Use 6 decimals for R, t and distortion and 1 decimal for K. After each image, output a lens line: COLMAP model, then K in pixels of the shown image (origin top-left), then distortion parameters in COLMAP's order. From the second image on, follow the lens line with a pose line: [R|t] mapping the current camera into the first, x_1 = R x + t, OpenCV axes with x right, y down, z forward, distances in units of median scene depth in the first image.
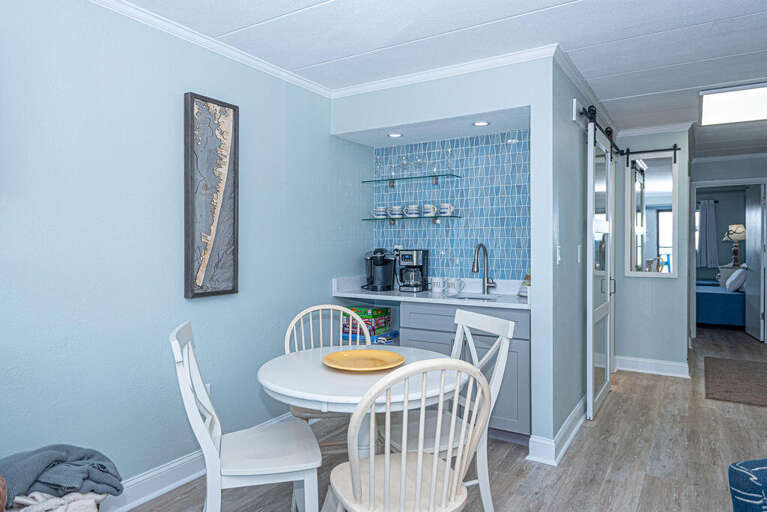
lens RADIAL K [[504.0, 0, 383.8], [0, 504.0, 249.0], [0, 0, 1]] dist [0.003374, 0.001458]
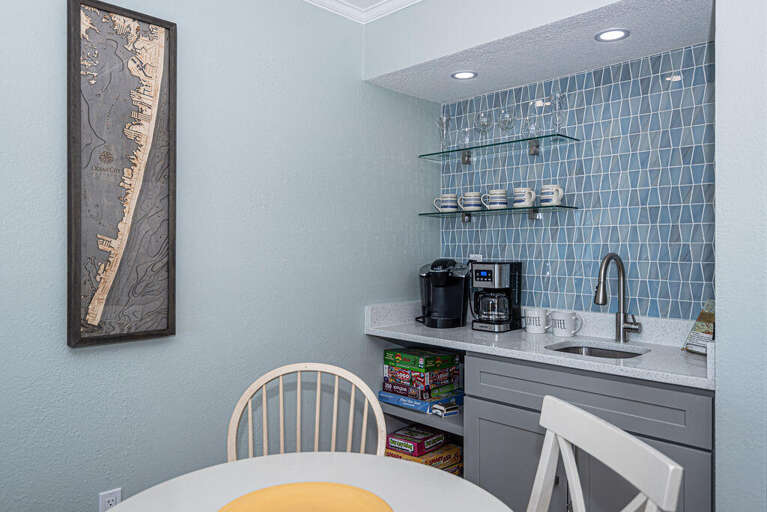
lens RADIAL K [[559.2, 0, 380.1], [0, 559.2, 253.0], [0, 0, 1]] dist [0.010892, -0.001444]
pose [[0.974586, 0.004621, -0.223968, 0.073557], [-0.004909, 0.999988, -0.000729, -0.008487], [0.223962, 0.001810, 0.974596, 0.303591]]
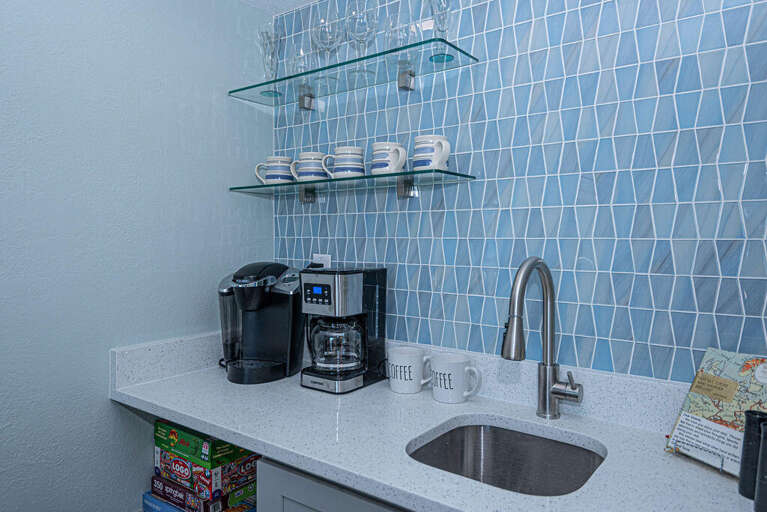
lens RADIAL K [[535.6, 0, 383.5], [0, 535.6, 256.0], [0, 0, 1]] dist [0.002528, 0.001058]
pose [[0.997039, 0.006258, -0.076639, 0.117140], [-0.004270, 0.999651, 0.026077, -0.018107], [0.076775, -0.025672, 0.996718, 0.618760]]
